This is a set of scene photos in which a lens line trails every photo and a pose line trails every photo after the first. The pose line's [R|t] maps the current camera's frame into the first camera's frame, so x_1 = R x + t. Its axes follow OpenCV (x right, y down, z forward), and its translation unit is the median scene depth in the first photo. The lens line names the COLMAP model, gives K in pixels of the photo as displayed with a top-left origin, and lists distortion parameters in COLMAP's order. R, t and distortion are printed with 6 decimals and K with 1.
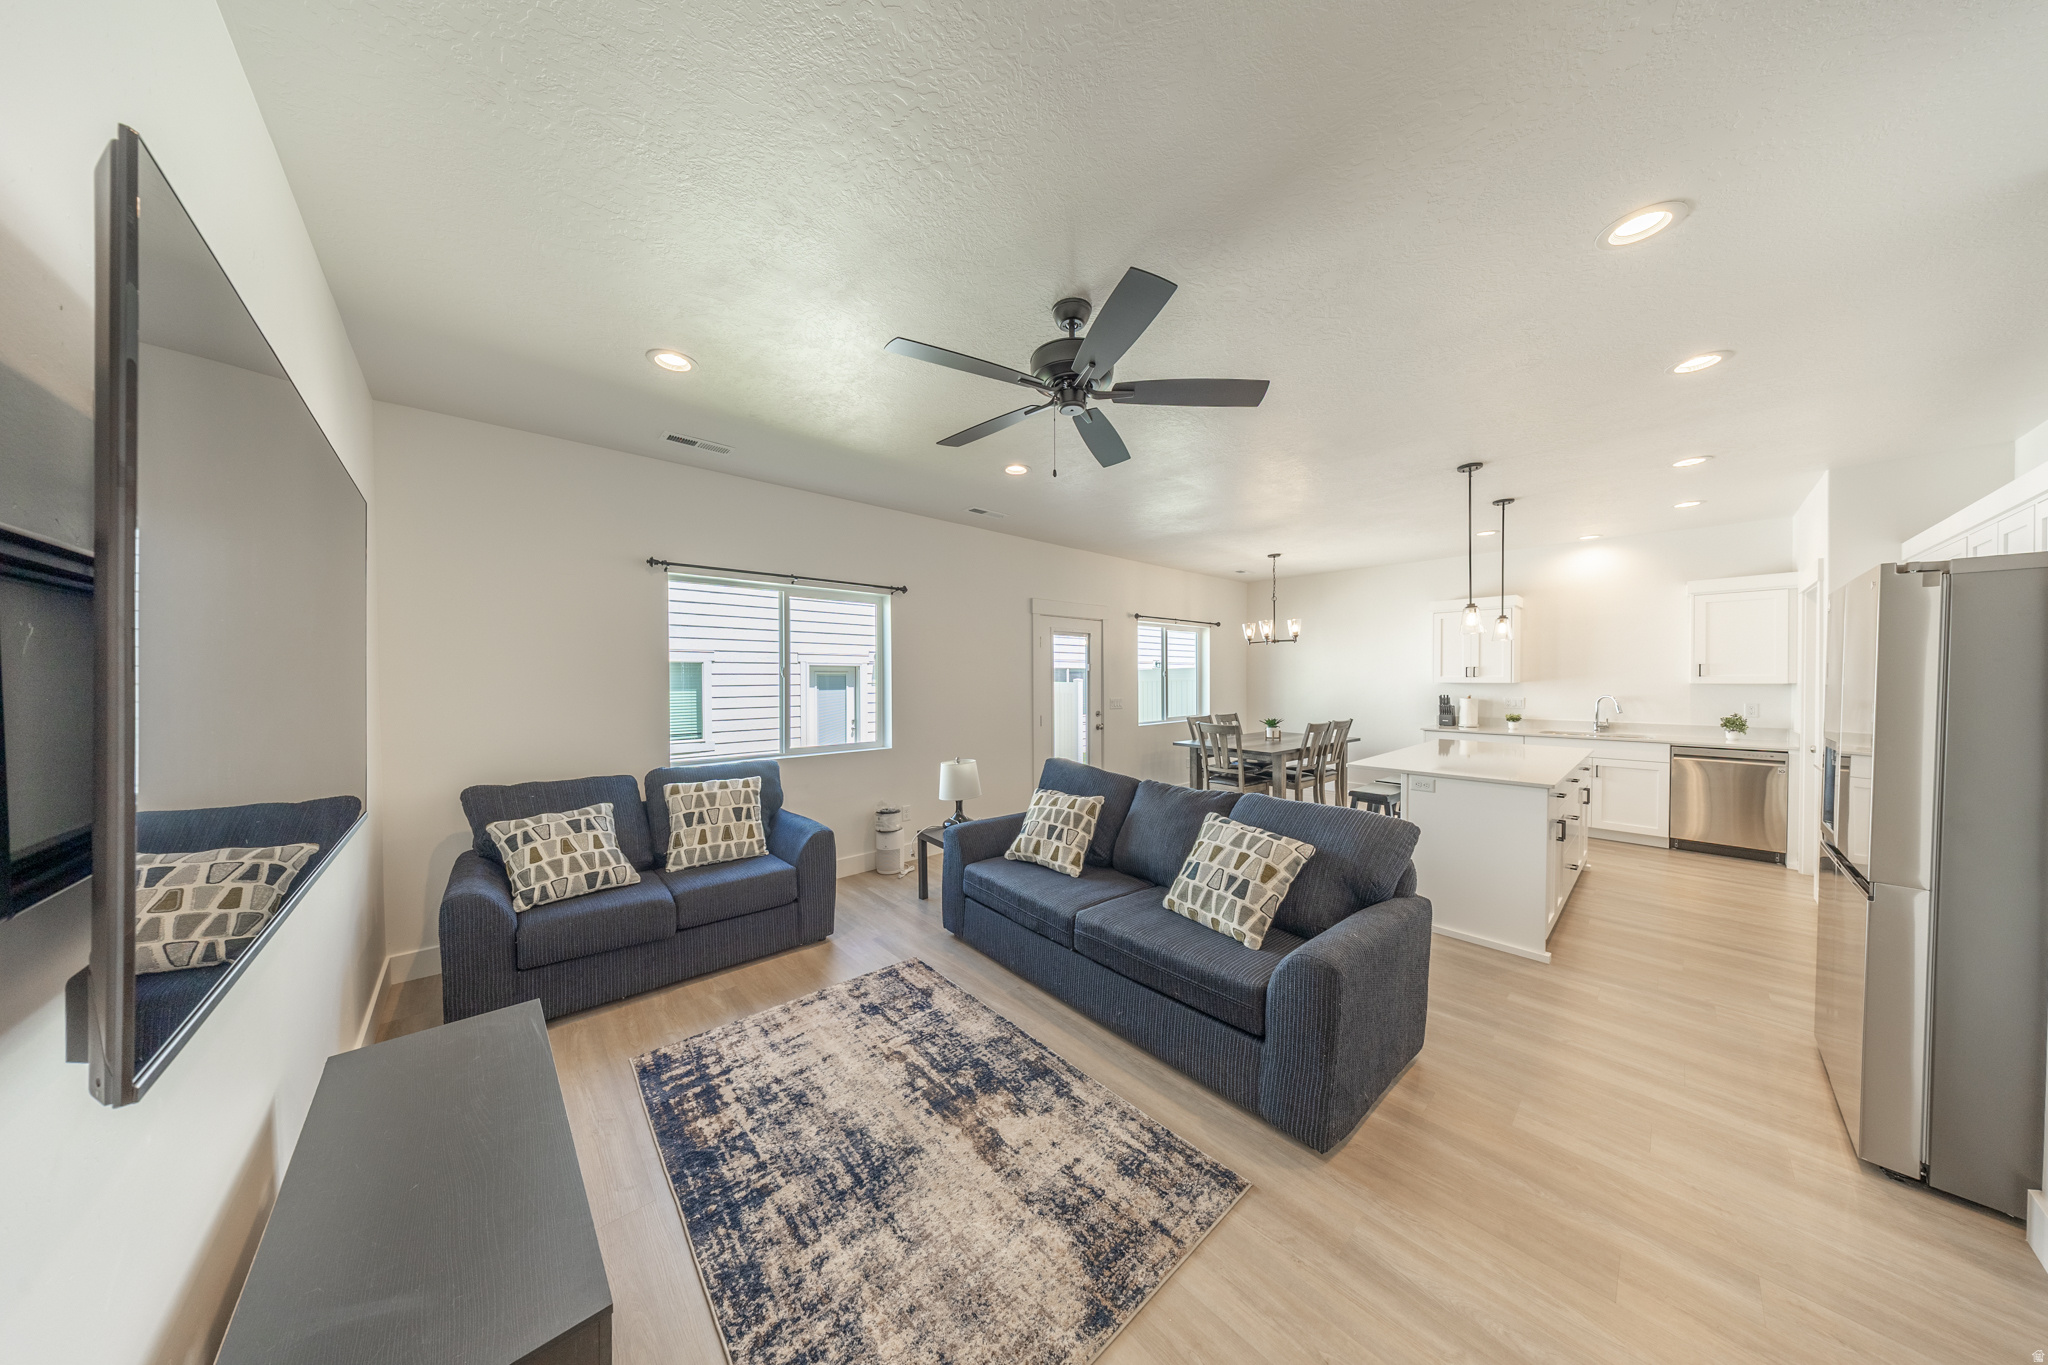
lens RADIAL K [[597.4, 0, 1023.7], [0, 597.4, 682.9], [0, 0, 1]] dist [-0.001855, -0.000112]
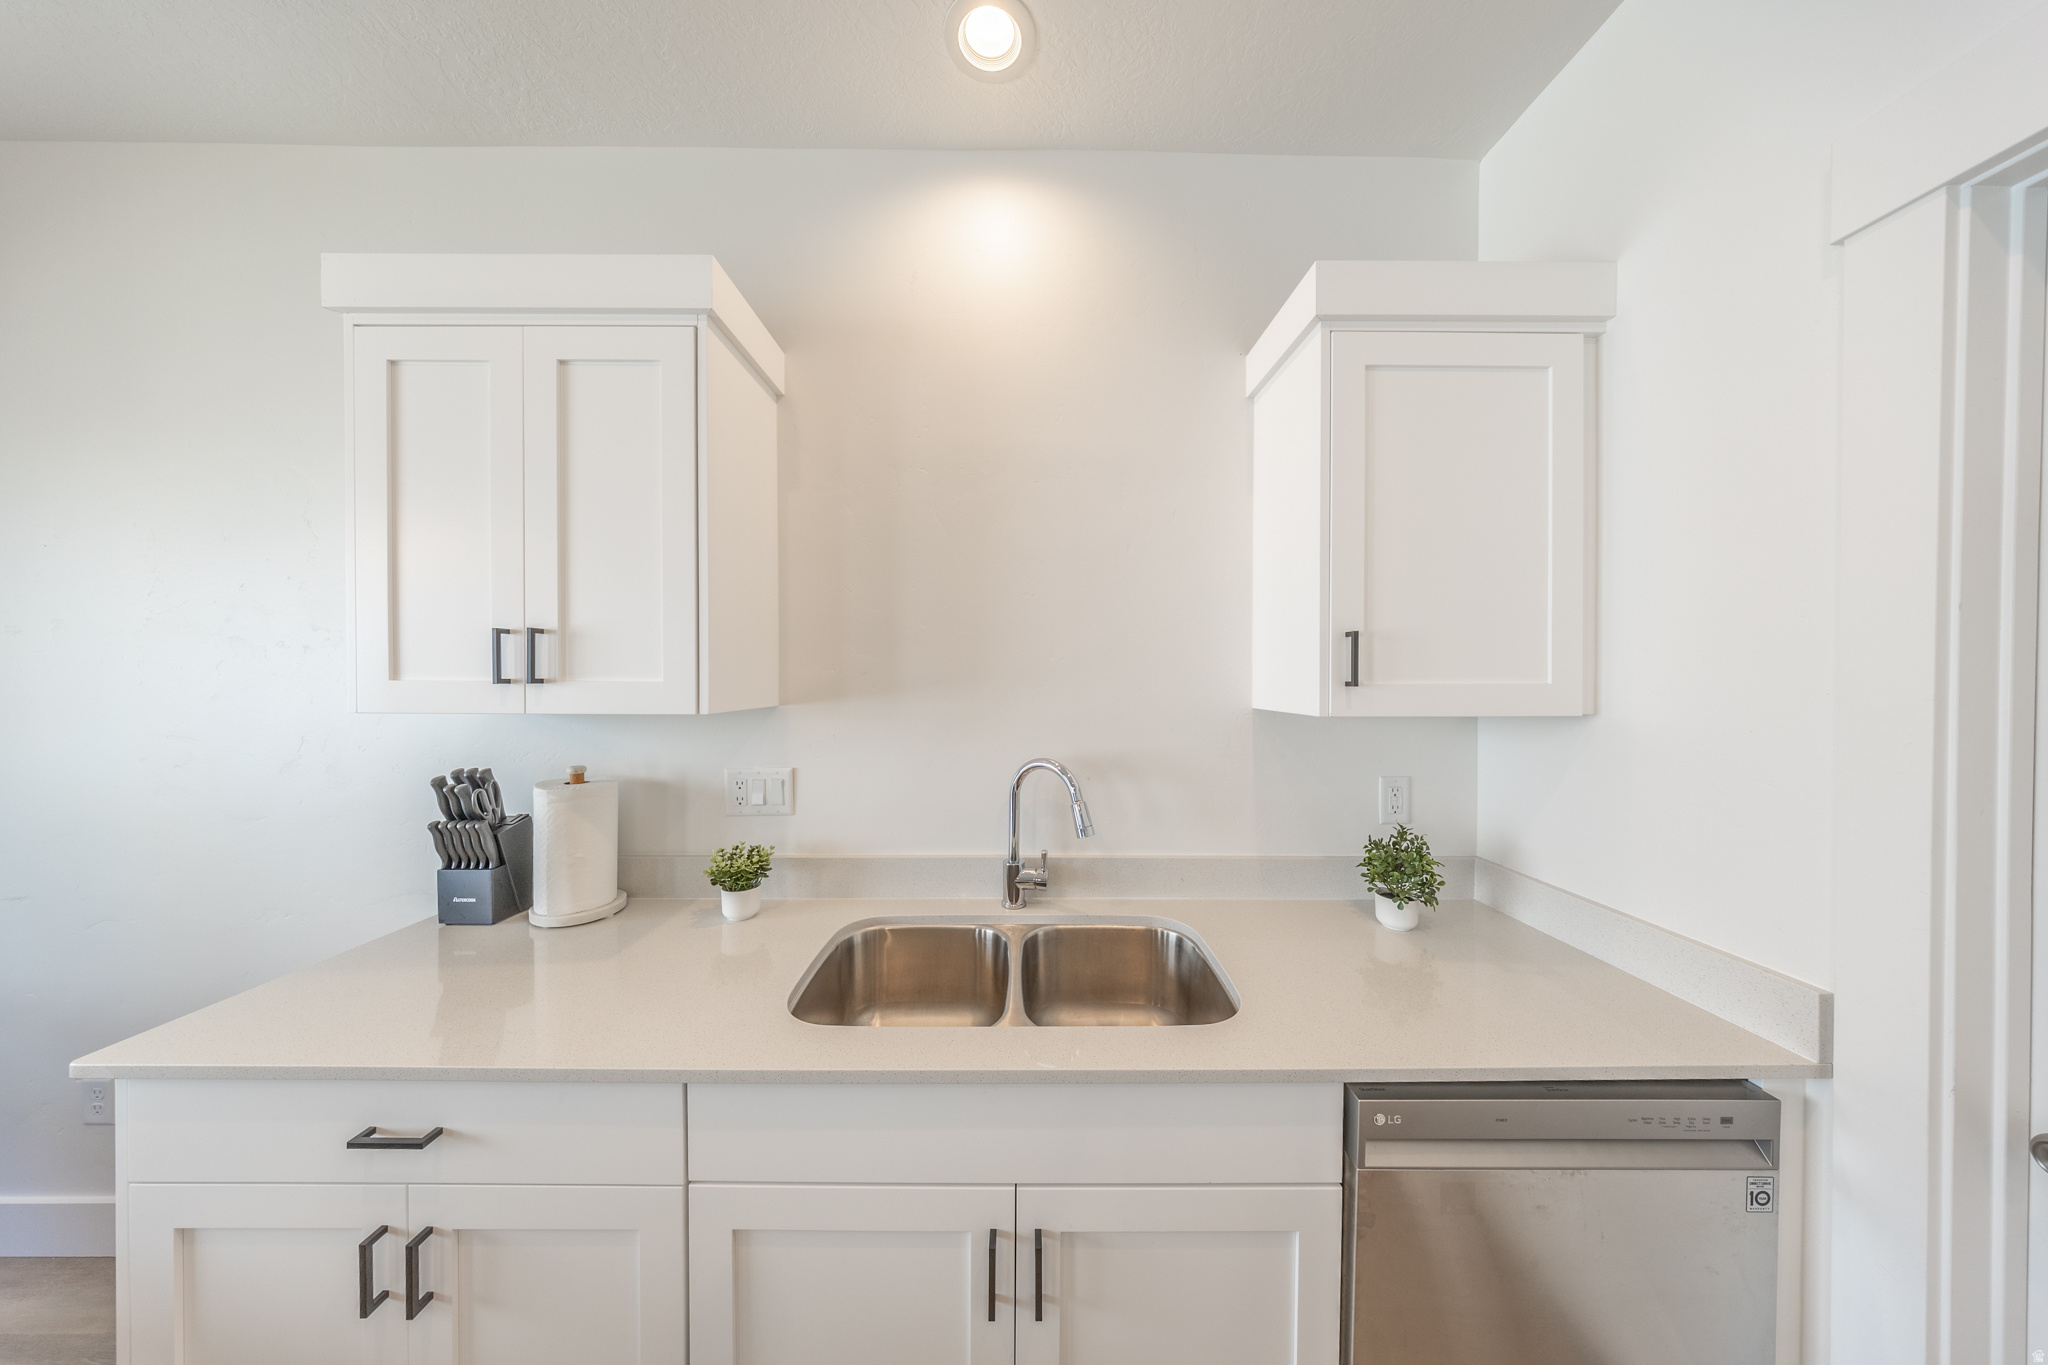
lens RADIAL K [[591.0, 0, 1025.0], [0, 591.0, 684.8], [0, 0, 1]] dist [-0.011776, 0.001716]
pose [[0.674154, -0.000385, 0.738591, 1.612851], [0.001467, 0.999999, -0.000817, -0.020810], [-0.738590, 0.001634, 0.674153, 1.713635]]
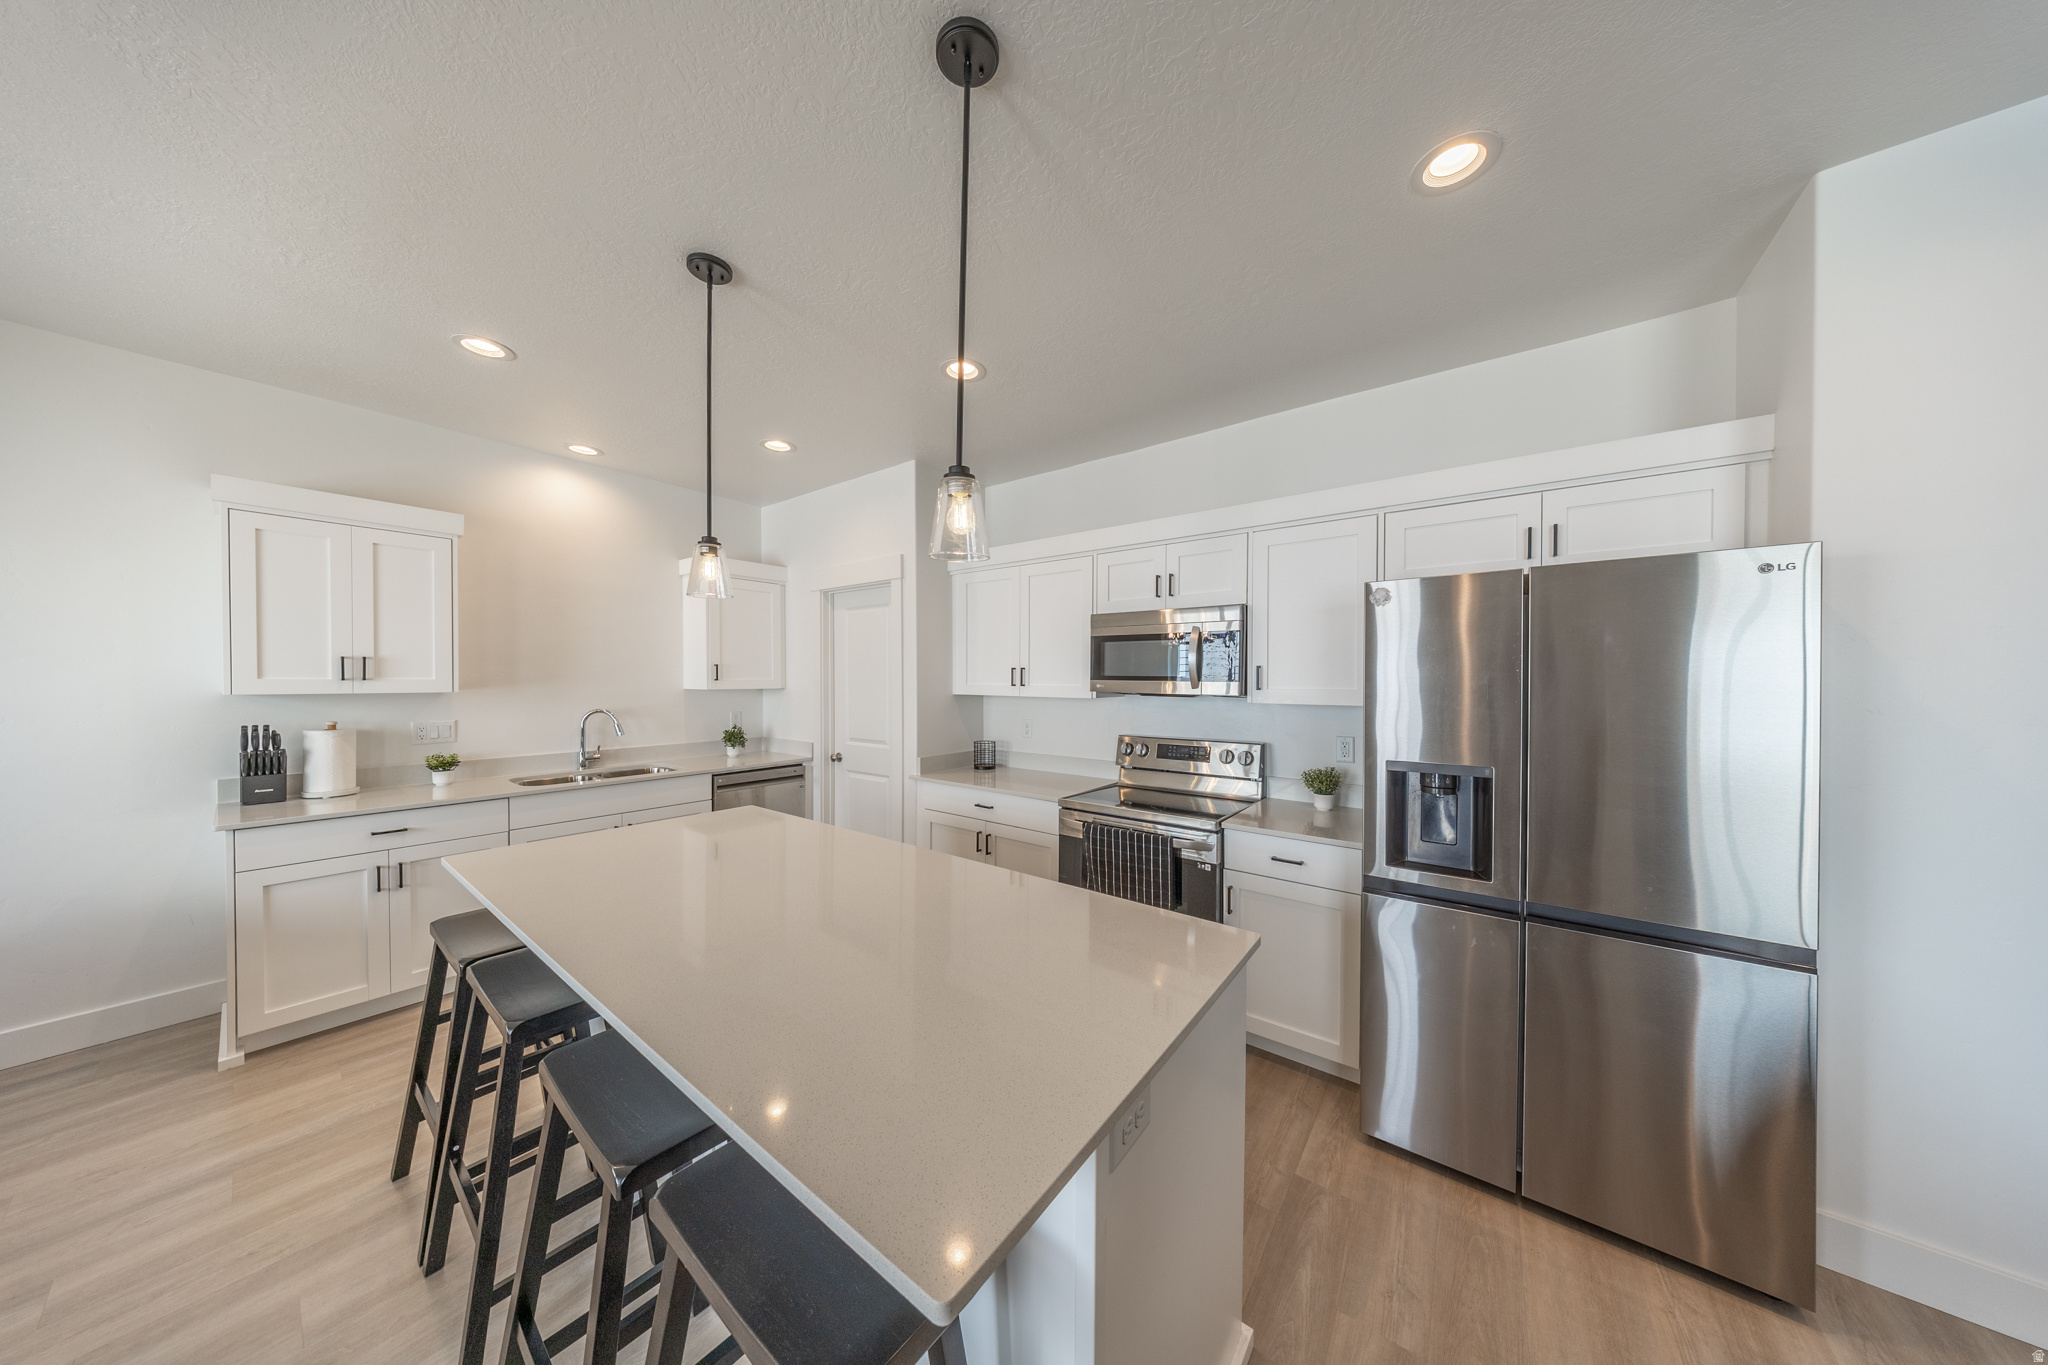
lens RADIAL K [[593.3, 0, 1025.5], [0, 593.3, 687.0], [0, 0, 1]] dist [-0.001772, -0.000097]
pose [[-0.182106, -0.009976, 0.983228, 0.541966], [0.008248, 0.999898, 0.011672, -0.014485], [-0.983244, 0.010235, -0.182005, 1.353839]]
